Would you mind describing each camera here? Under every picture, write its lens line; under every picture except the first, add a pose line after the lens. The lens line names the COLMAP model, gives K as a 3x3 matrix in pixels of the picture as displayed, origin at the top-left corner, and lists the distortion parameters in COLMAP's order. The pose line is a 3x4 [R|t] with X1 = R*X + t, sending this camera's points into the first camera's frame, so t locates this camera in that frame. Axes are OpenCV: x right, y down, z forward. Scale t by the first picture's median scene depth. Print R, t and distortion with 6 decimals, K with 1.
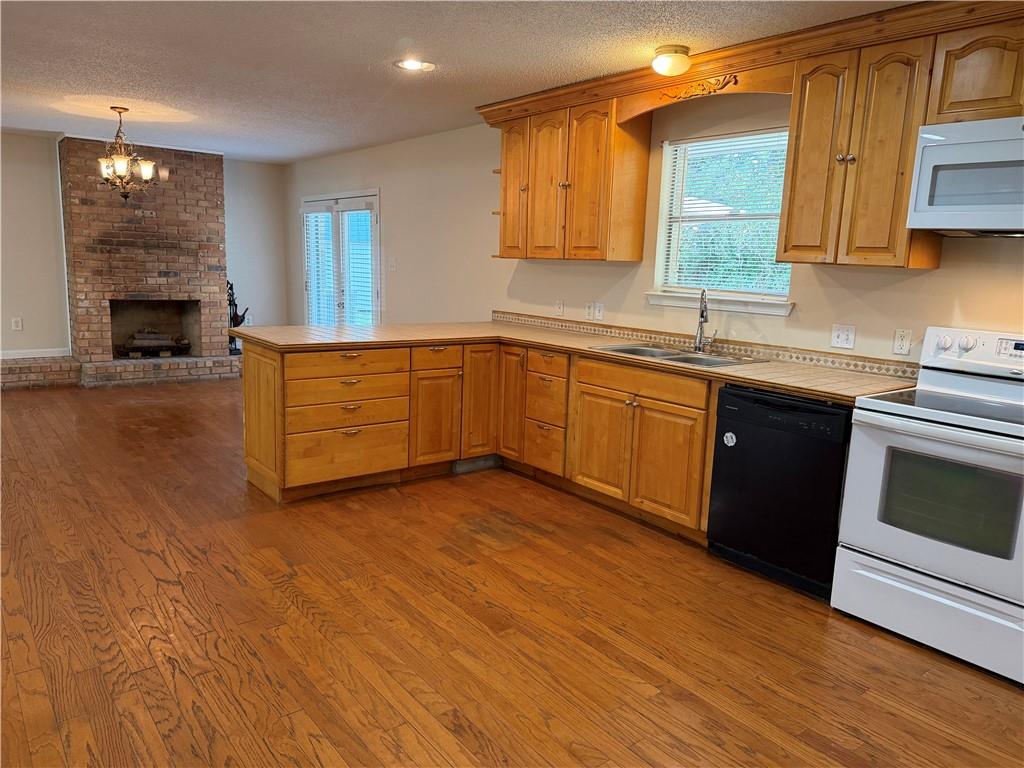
lens RADIAL K [[709.4, 0, 517.5], [0, 709.4, 383.2], [0, 0, 1]] dist [0.110537, -0.169938]
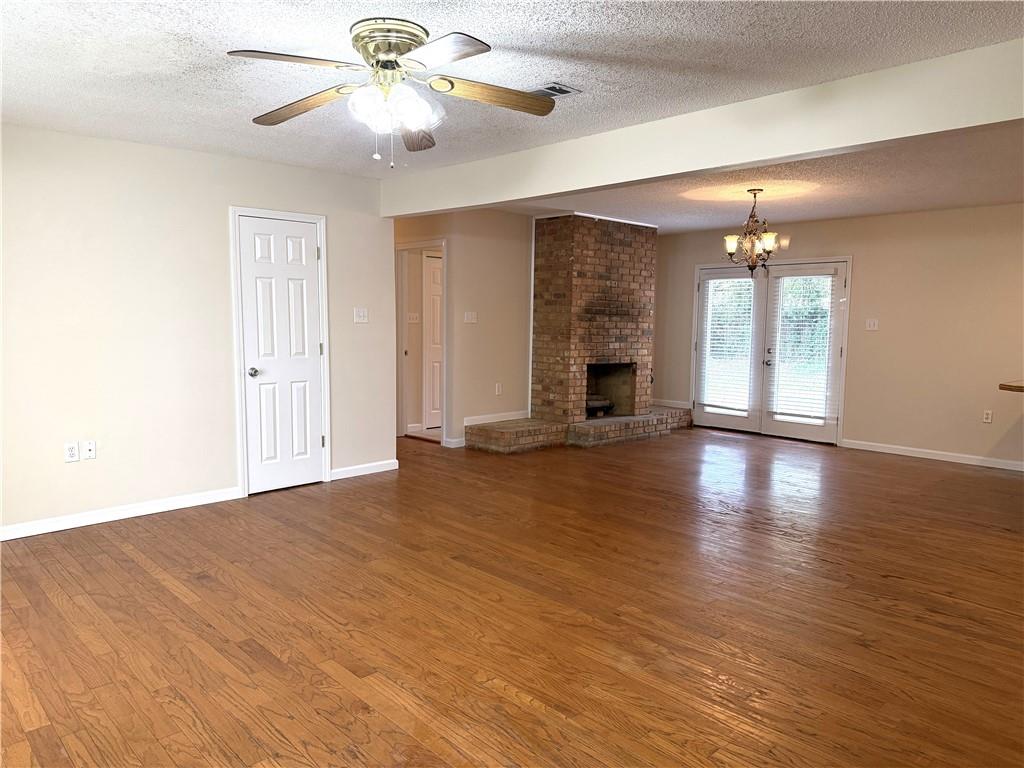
lens RADIAL K [[715.0, 0, 509.4], [0, 715.0, 389.5], [0, 0, 1]] dist [0.113172, -0.135738]
pose [[0.997221, -0.026463, 0.069646, -1.372953], [0.031029, 0.997382, -0.065319, -0.022298], [-0.067735, 0.067298, 0.995431, -0.086649]]
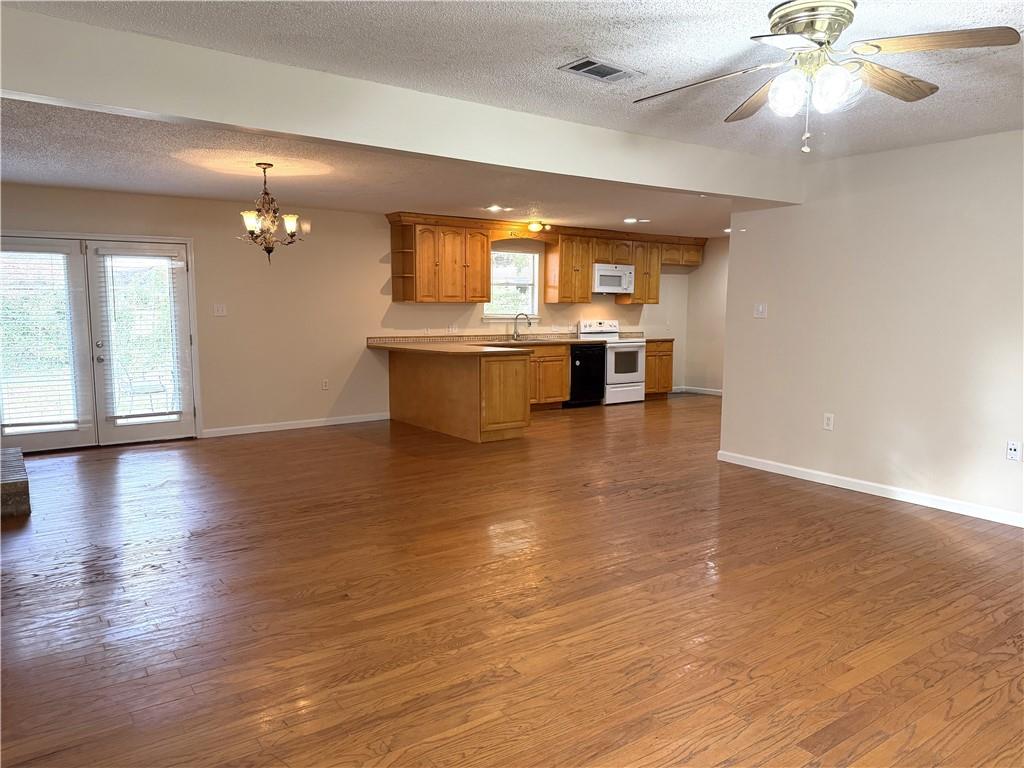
lens RADIAL K [[715.0, 0, 509.4], [0, 715.0, 389.5], [0, 0, 1]] dist [0.113172, -0.135738]
pose [[0.065414, -0.146155, 0.987097, -2.139229], [0.171082, 0.976211, 0.133205, -0.206678], [-0.983083, 0.160161, 0.088863, 0.845386]]
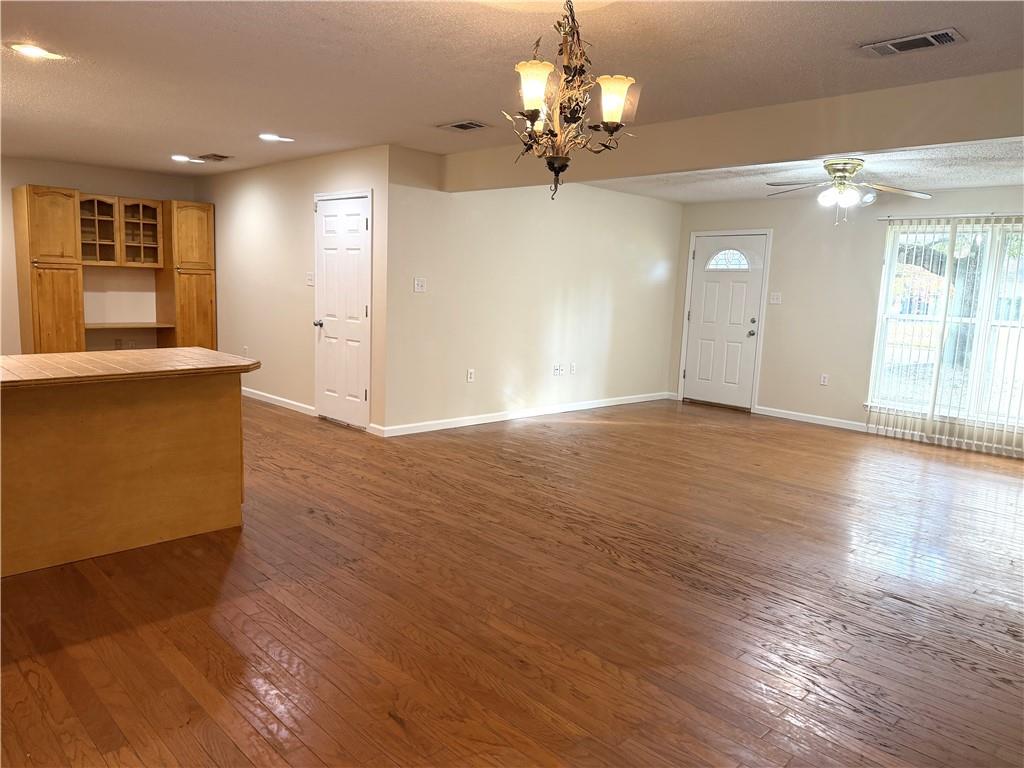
lens RADIAL K [[709.4, 0, 517.5], [0, 709.4, 383.2], [0, 0, 1]] dist [0.110537, -0.169938]
pose [[-0.991695, -0.056376, -0.115600, -0.658433], [-0.089369, 0.948425, 0.304143, -0.363722], [0.092491, 0.311948, -0.945586, 1.992999]]
